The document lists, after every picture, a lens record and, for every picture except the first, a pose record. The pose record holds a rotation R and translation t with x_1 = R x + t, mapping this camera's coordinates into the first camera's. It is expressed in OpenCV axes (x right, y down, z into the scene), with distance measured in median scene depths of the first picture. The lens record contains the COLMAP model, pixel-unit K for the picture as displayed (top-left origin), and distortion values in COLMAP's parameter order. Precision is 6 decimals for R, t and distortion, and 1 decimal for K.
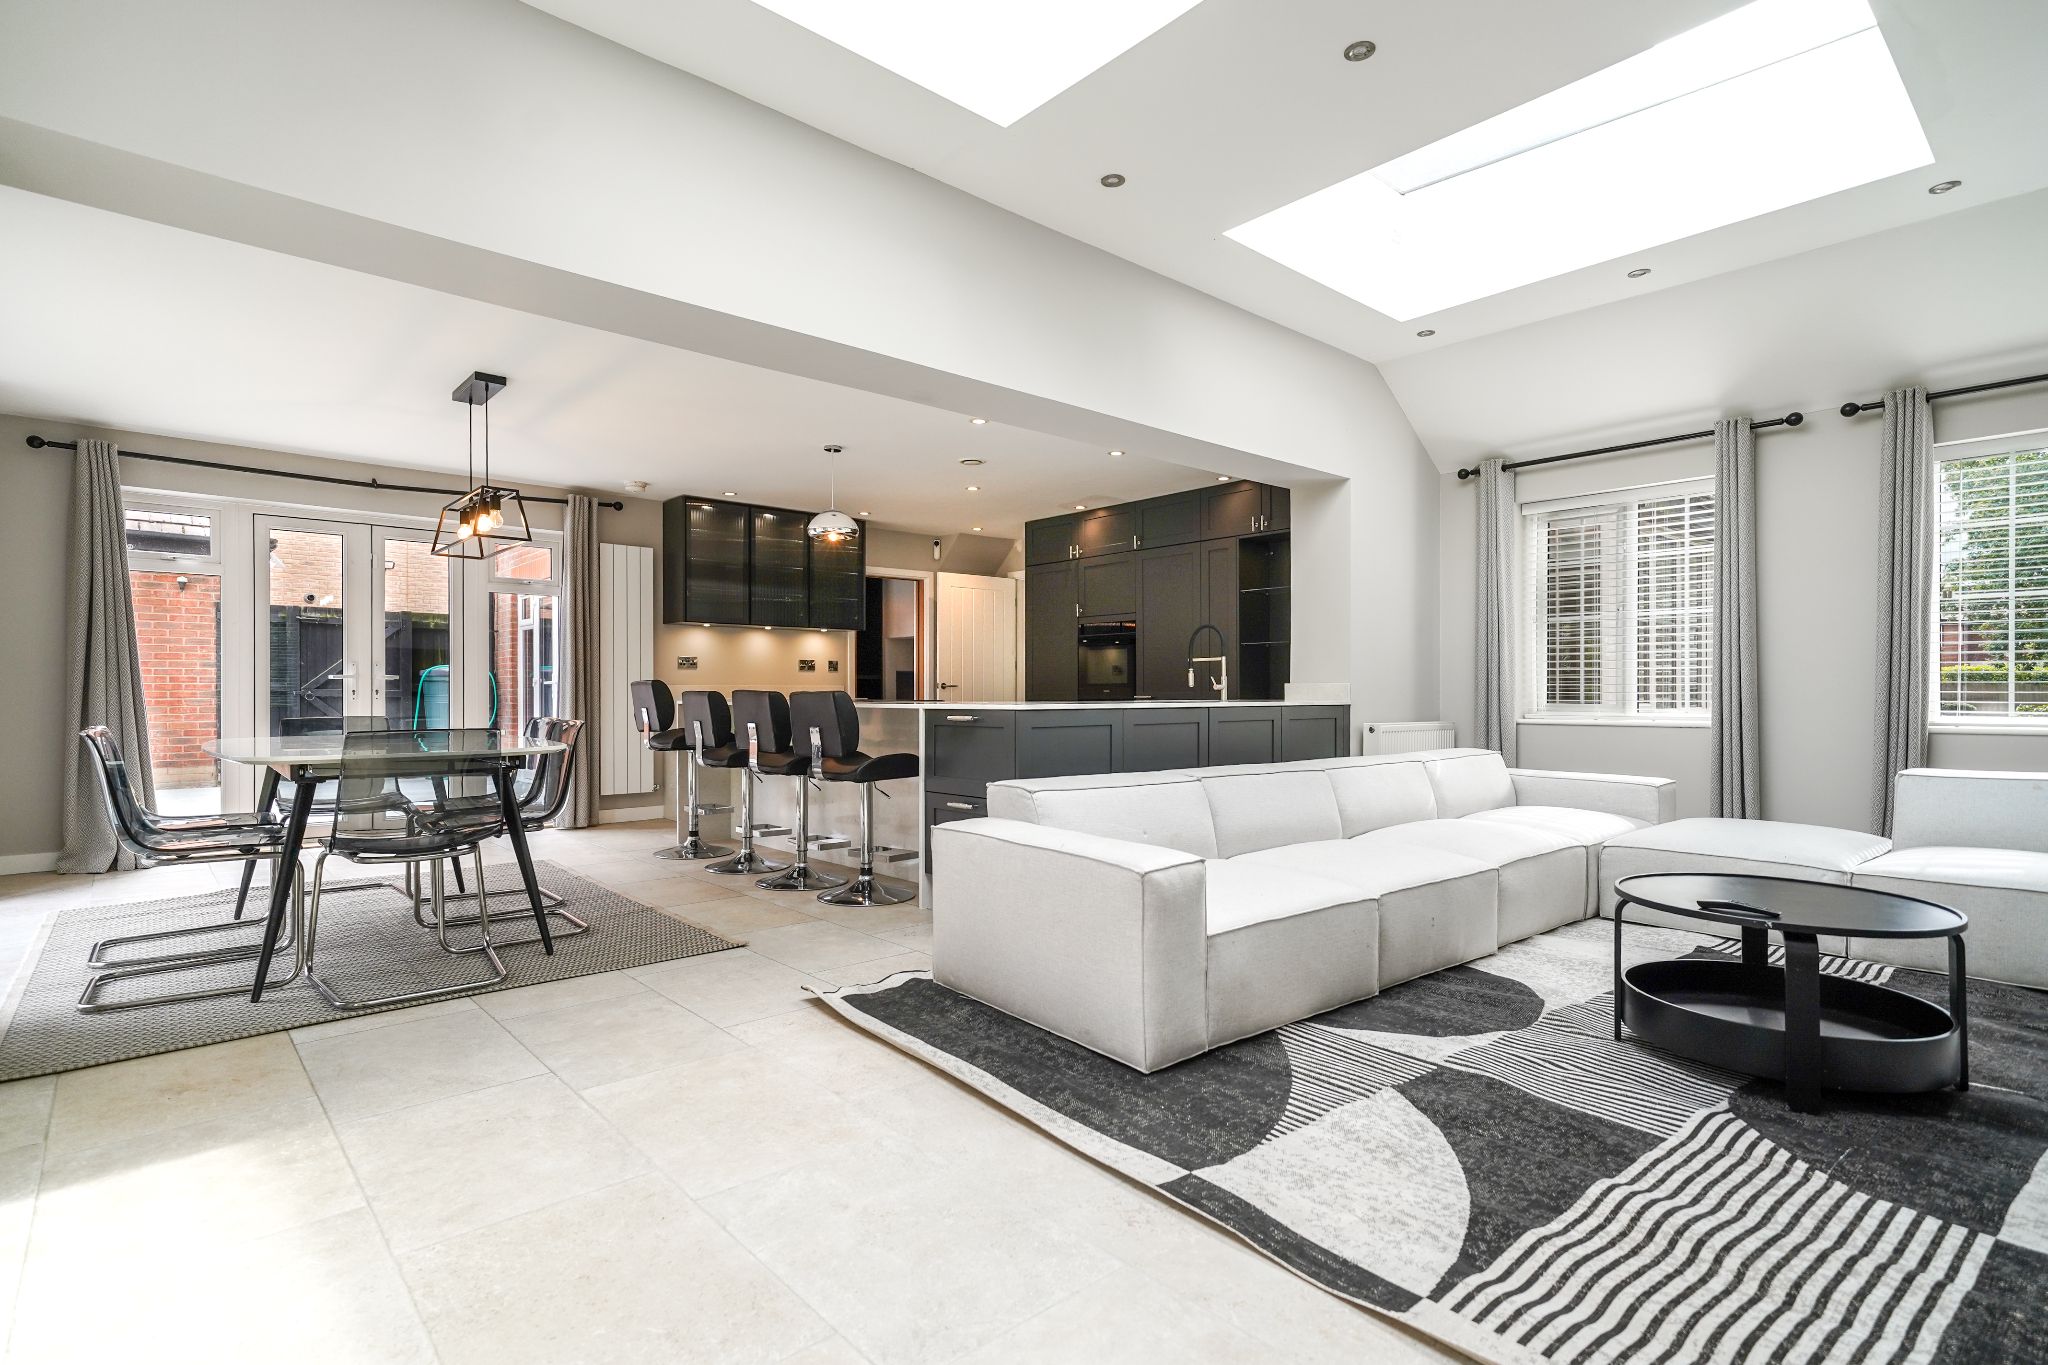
lens RADIAL K [[999.1, 0, 1010.3], [0, 999.1, 689.9], [0, 0, 1]] dist [0.017832, 0.000655]
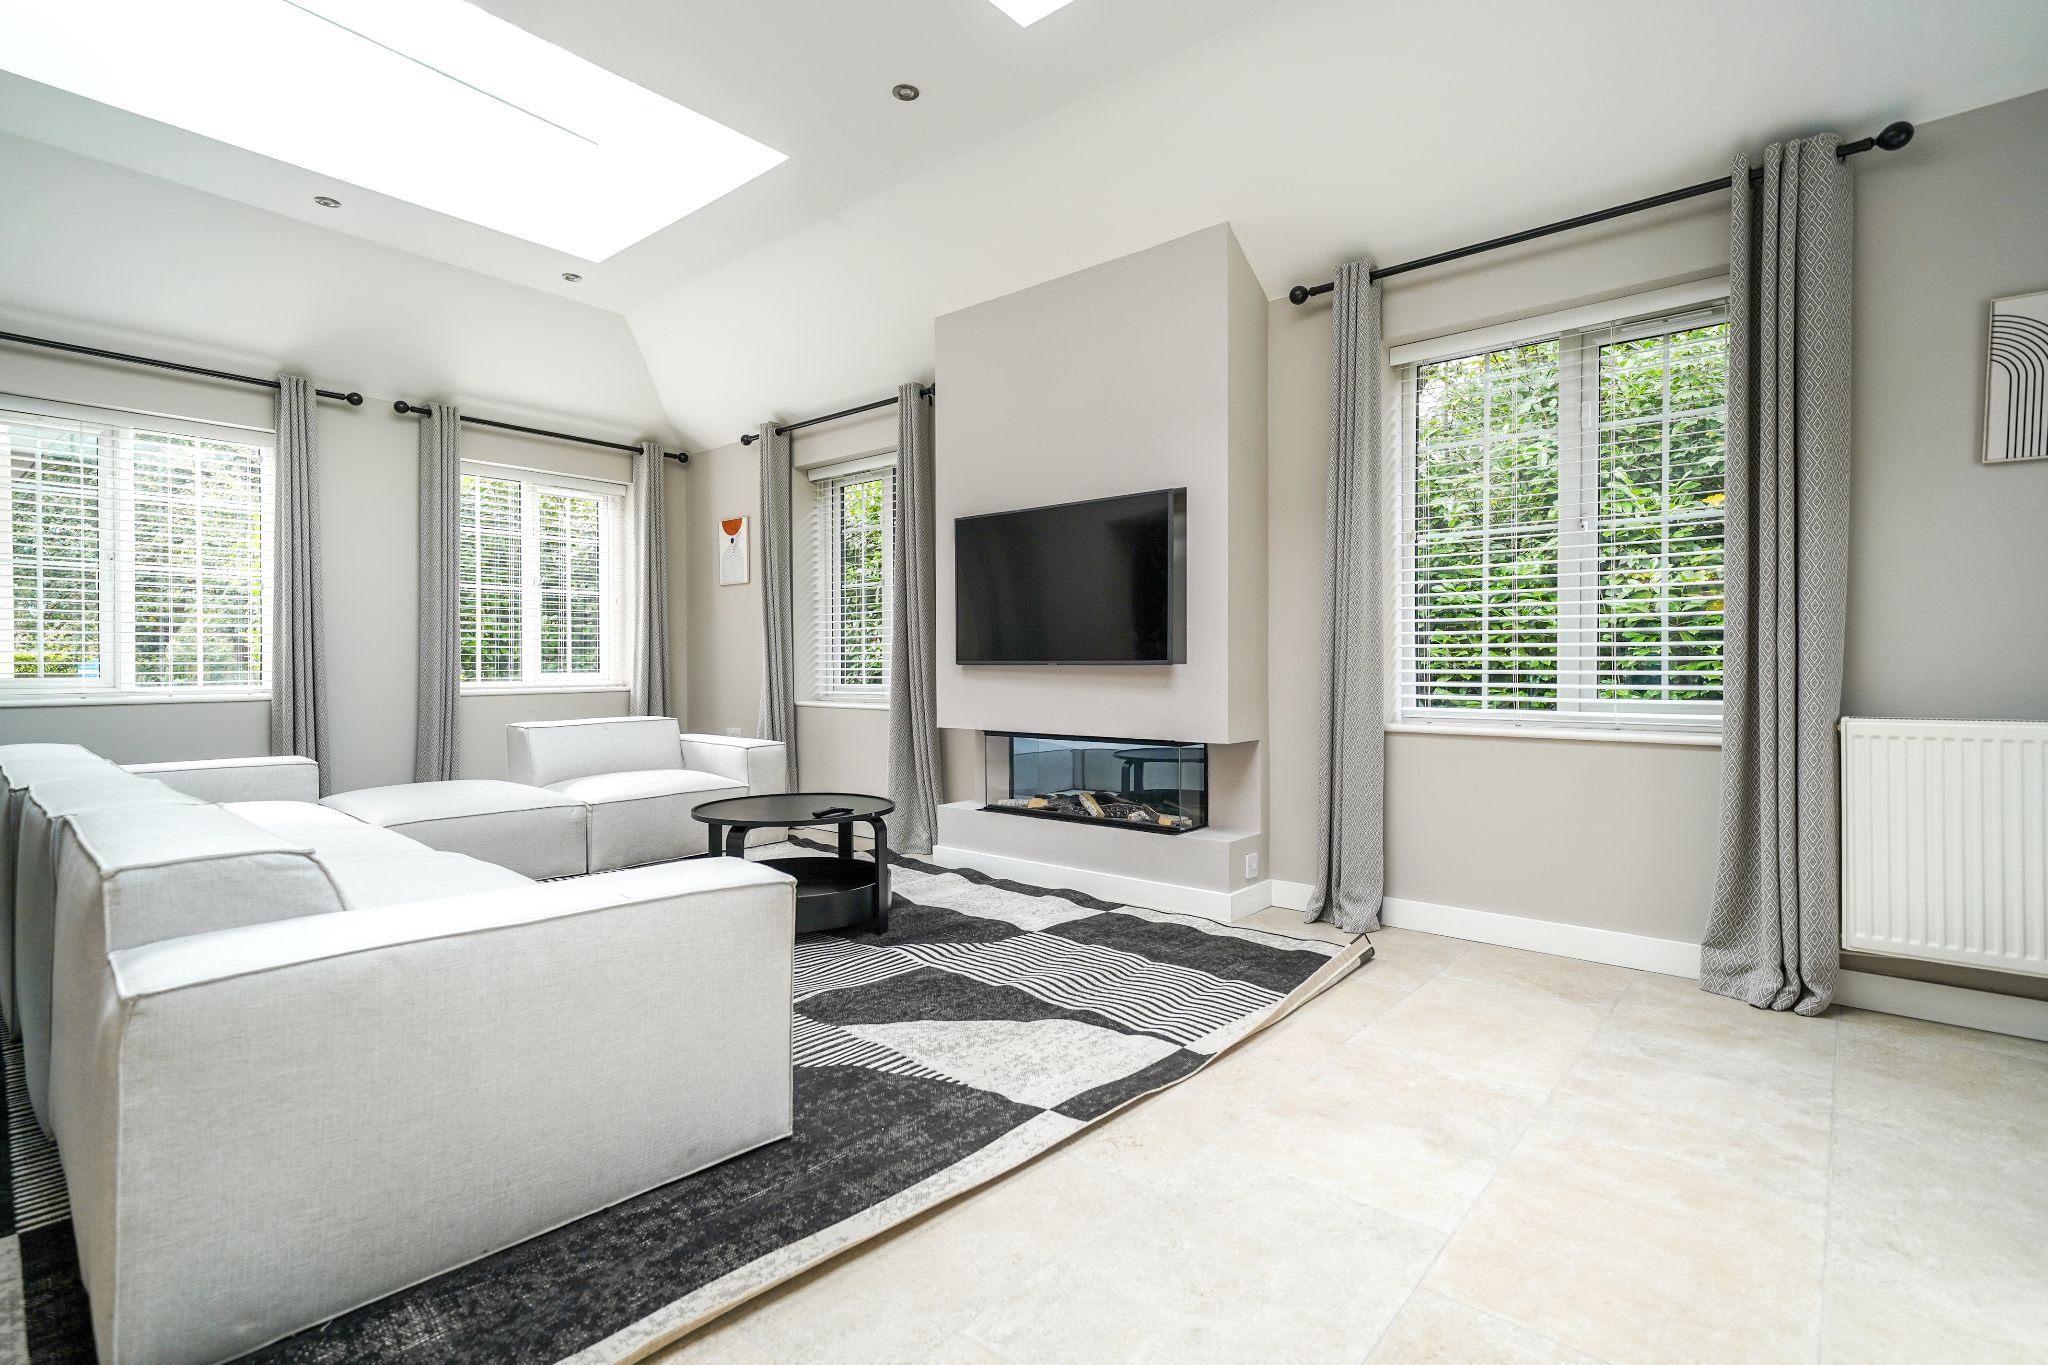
lens RADIAL K [[999.1, 0, 1008.4], [0, 999.1, 670.0], [0, 0, 1]] dist [0.017832, 0.000655]
pose [[-0.148226, -0.005402, 0.988939, -0.686701], [0.002317, 0.999980, 0.005810, 0.011648], [-0.988951, 0.003152, -0.148211, 0.966867]]
